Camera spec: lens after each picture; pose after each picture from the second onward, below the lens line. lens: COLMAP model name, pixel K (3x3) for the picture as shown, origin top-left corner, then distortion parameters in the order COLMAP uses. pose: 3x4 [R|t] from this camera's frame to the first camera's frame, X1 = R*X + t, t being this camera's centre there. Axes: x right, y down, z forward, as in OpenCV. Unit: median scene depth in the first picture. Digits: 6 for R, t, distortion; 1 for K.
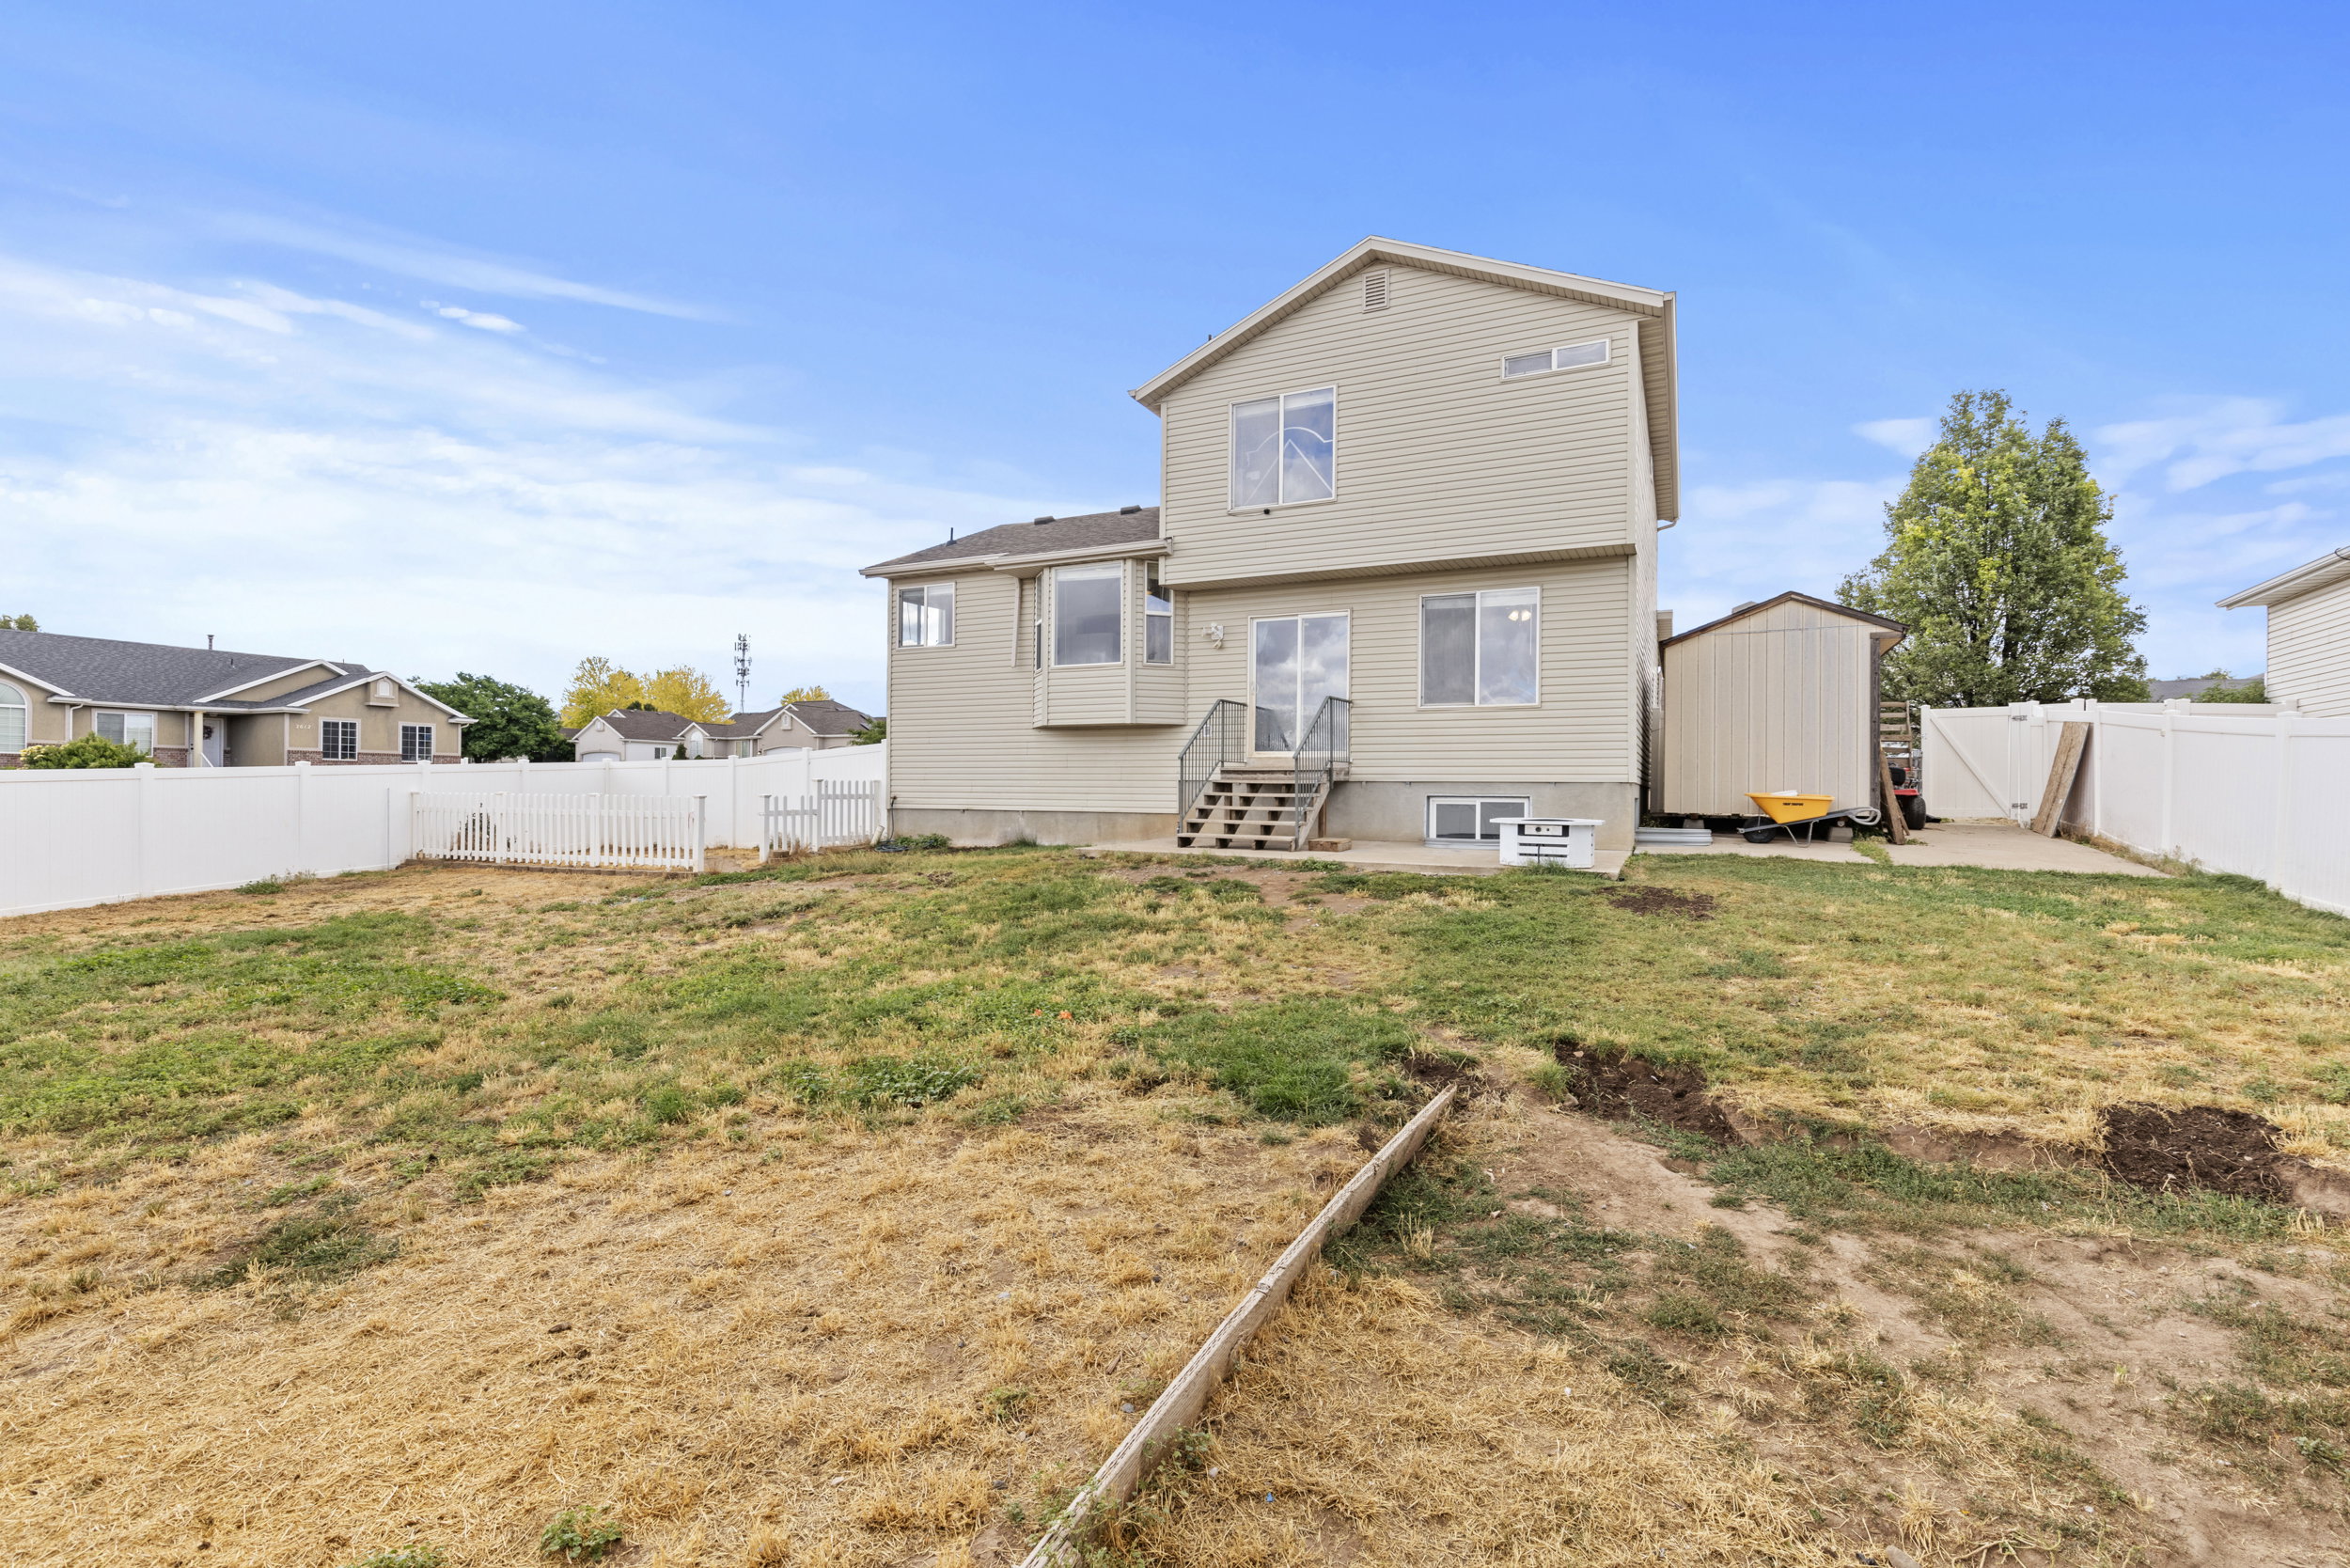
lens RADIAL K [[1084.3, 0, 1176.8], [0, 1084.3, 789.0], [0, 0, 1]] dist [0.005953, -0.002079]
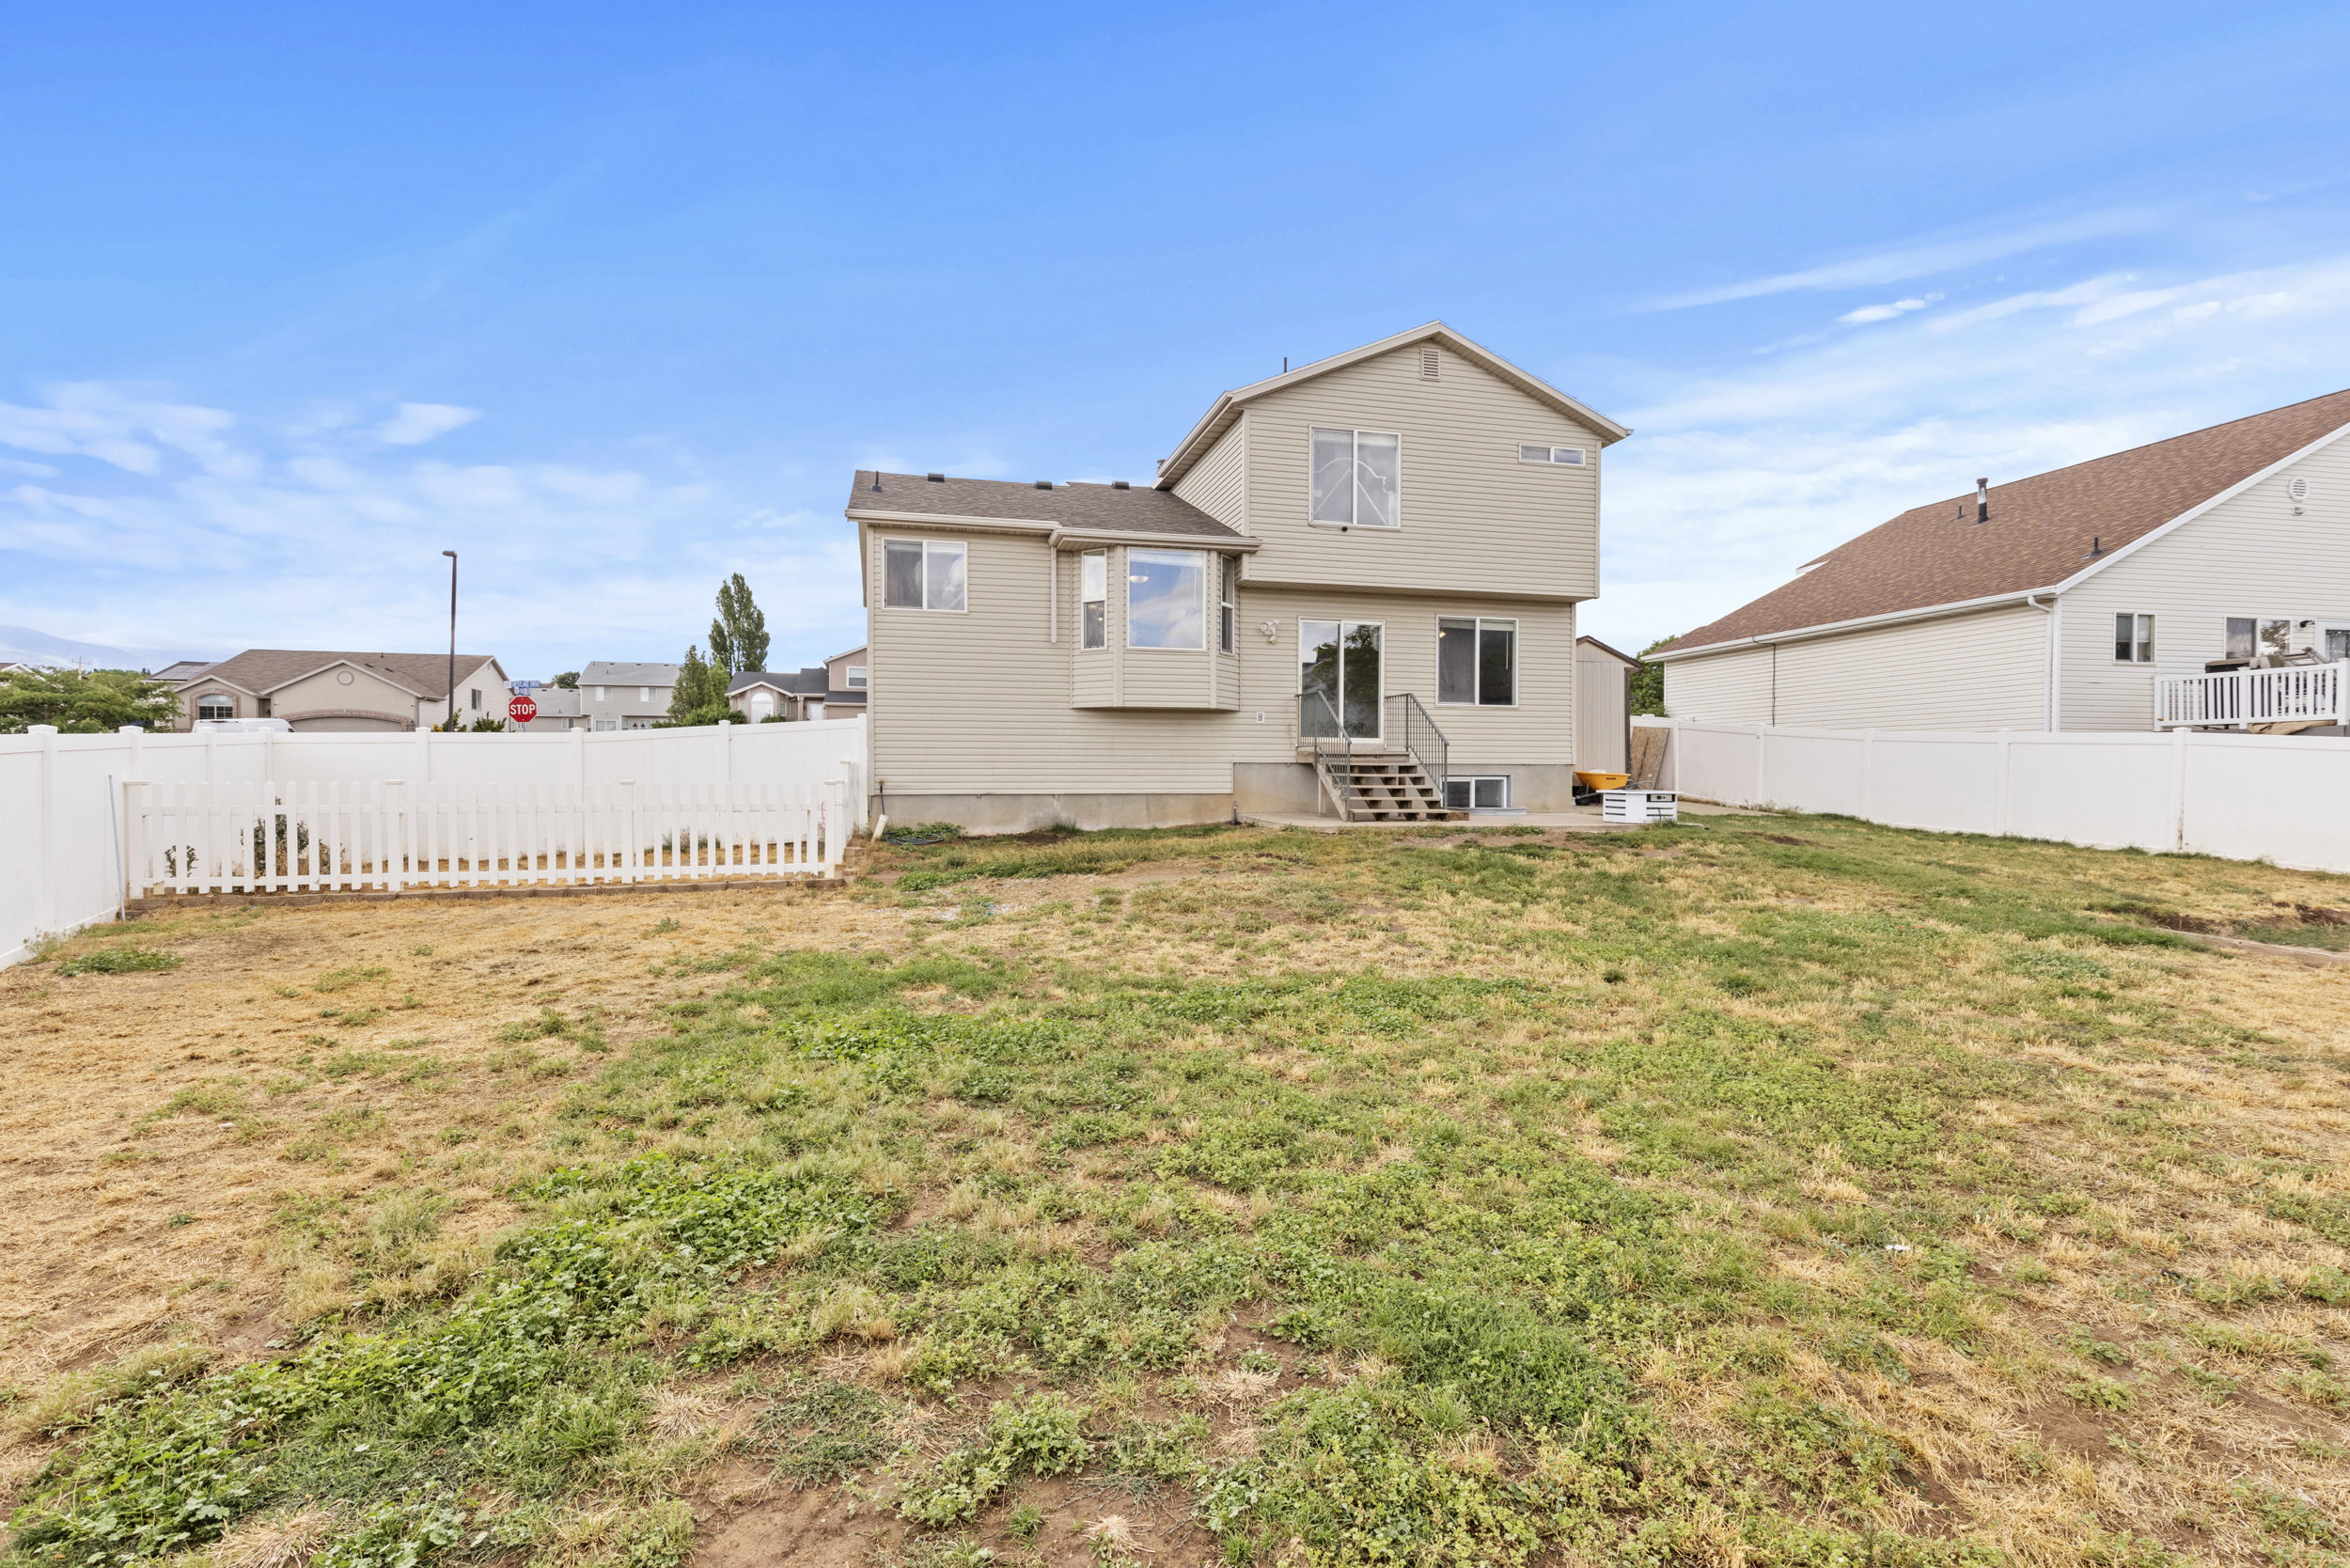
lens RADIAL K [[1084.3, 0, 1173.4], [0, 1084.3, 787.4], [0, 0, 1]] dist [0.005953, -0.002079]
pose [[0.750141, -0.014470, 0.661120, -0.767850], [0.004702, 0.999852, 0.016548, -0.001481], [-0.661261, -0.009305, 0.750098, 0.239014]]
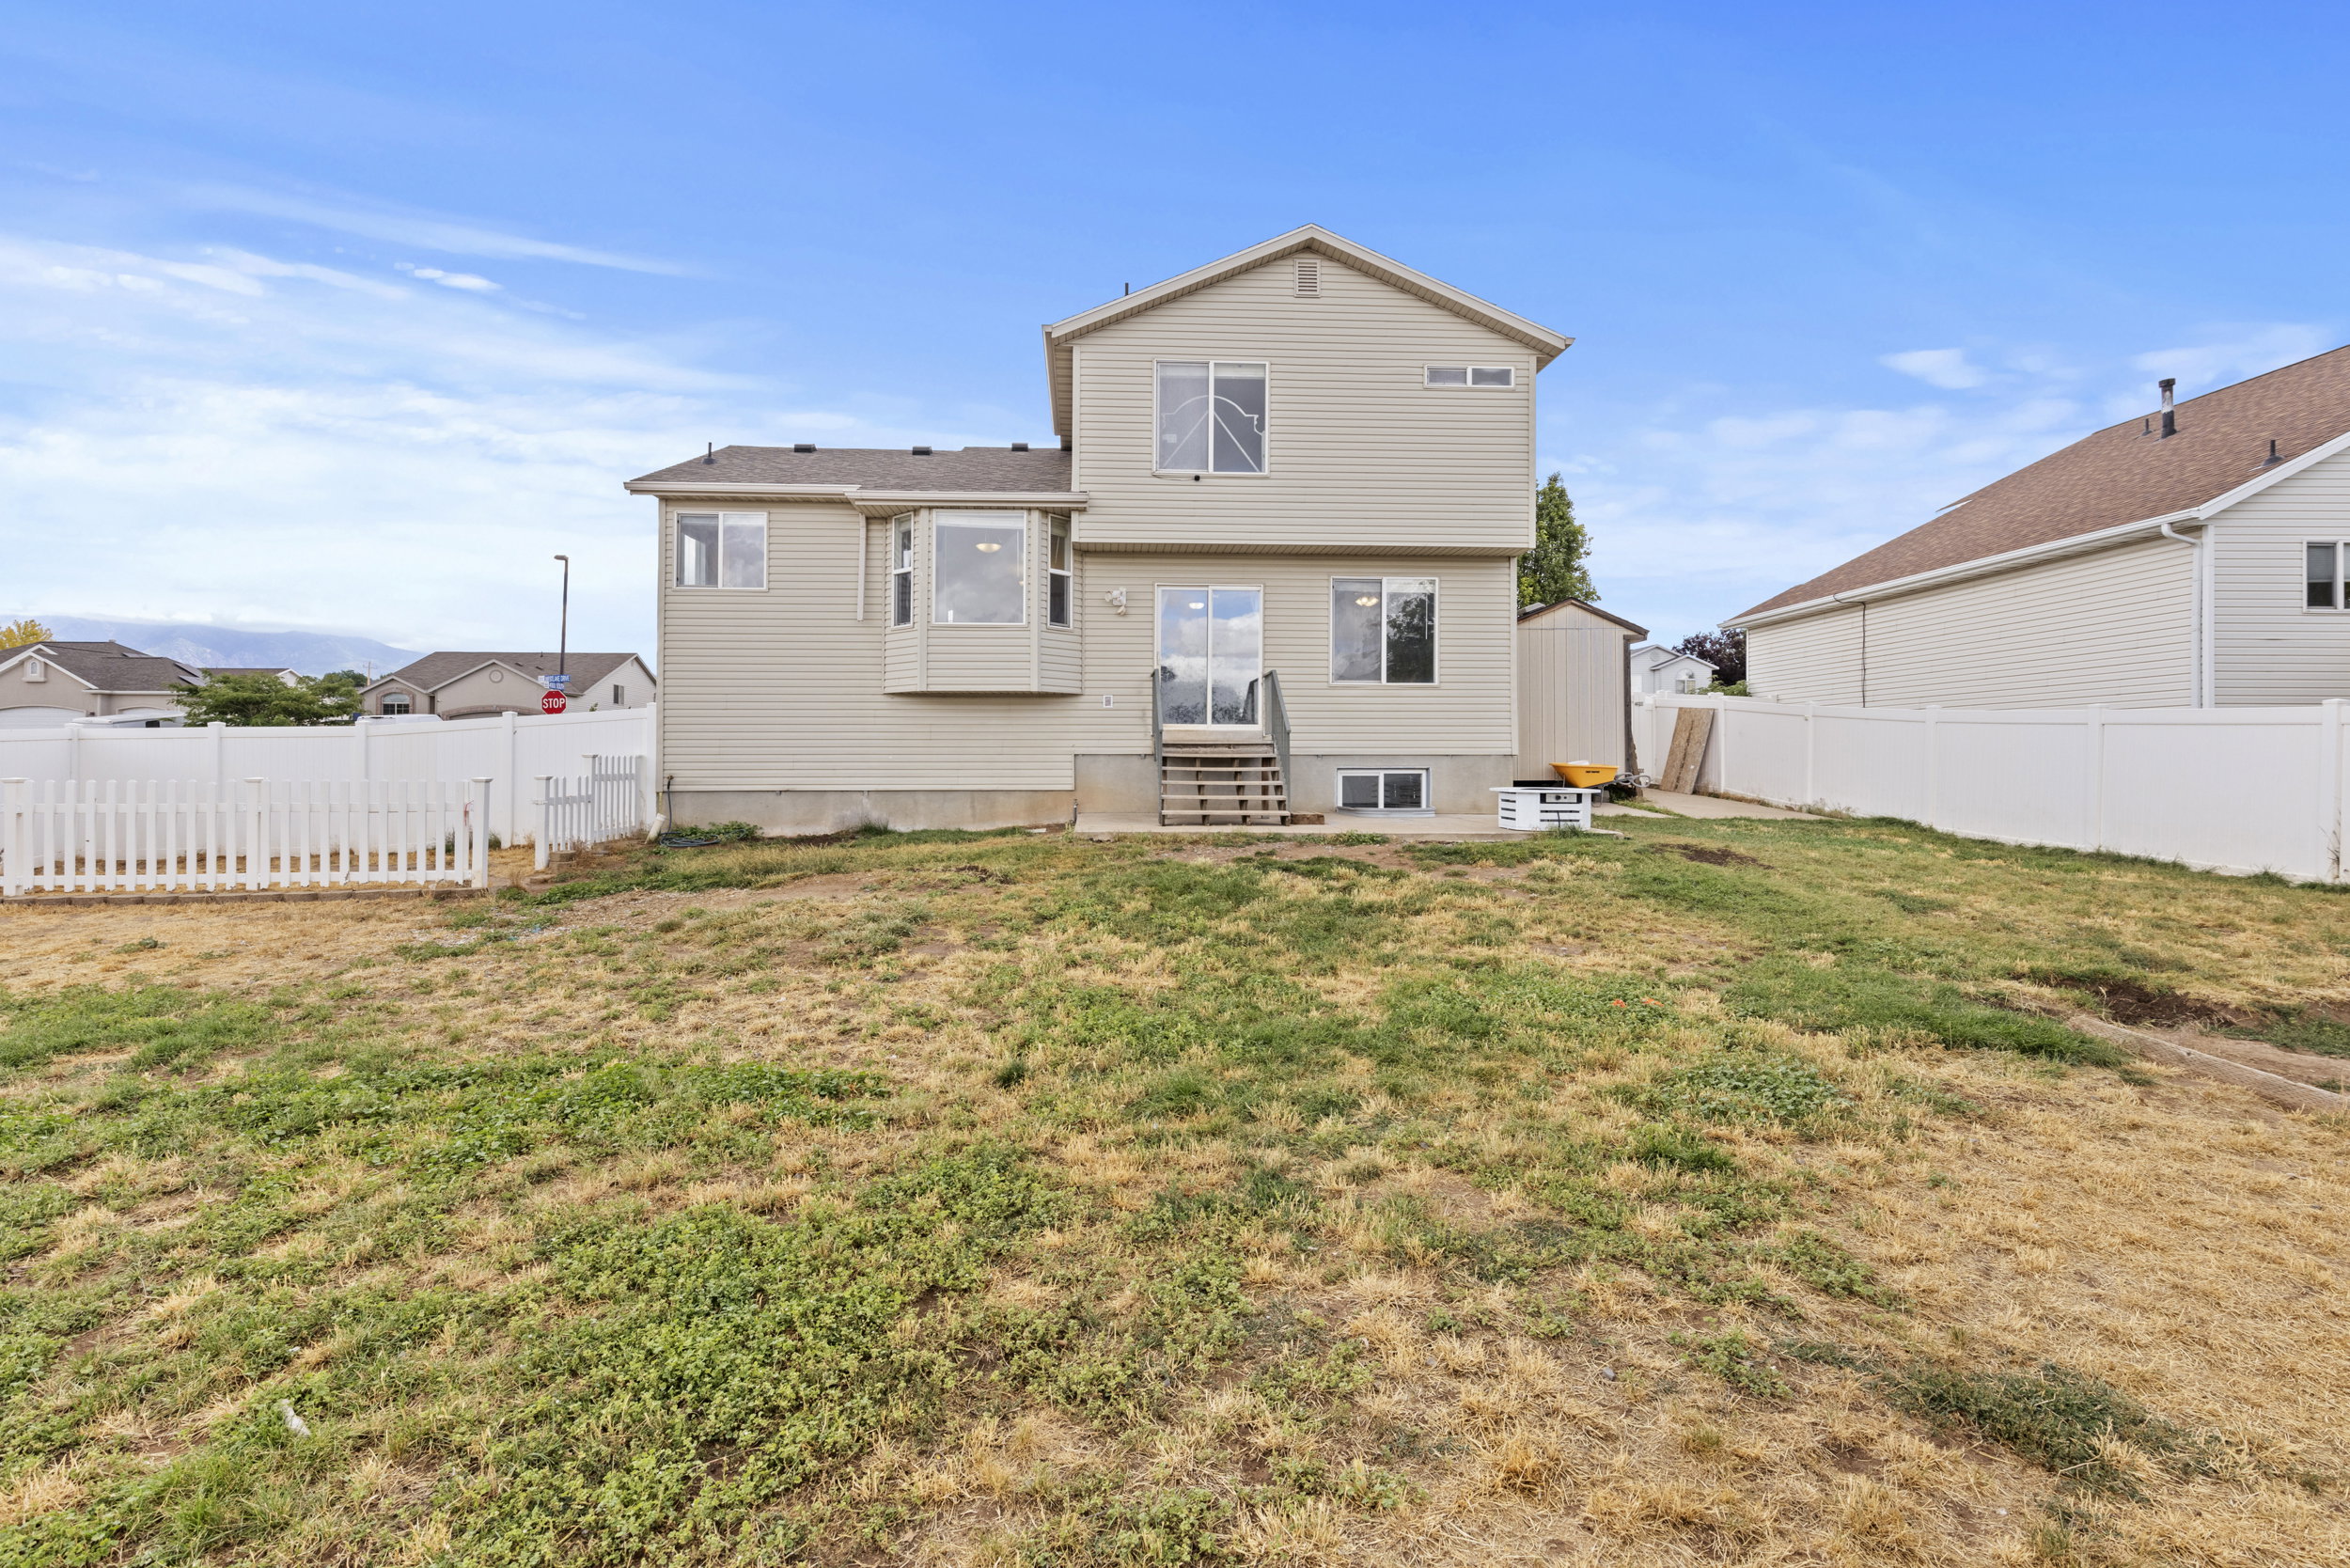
lens RADIAL K [[1084.3, 0, 1196.8], [0, 1084.3, 750.9], [0, 0, 1]] dist [0.005953, -0.002079]
pose [[0.863263, -0.003083, 0.504745, -0.384788], [0.007287, 0.999953, -0.006357, -0.004178], [-0.504702, 0.009166, 0.863245, 0.151684]]
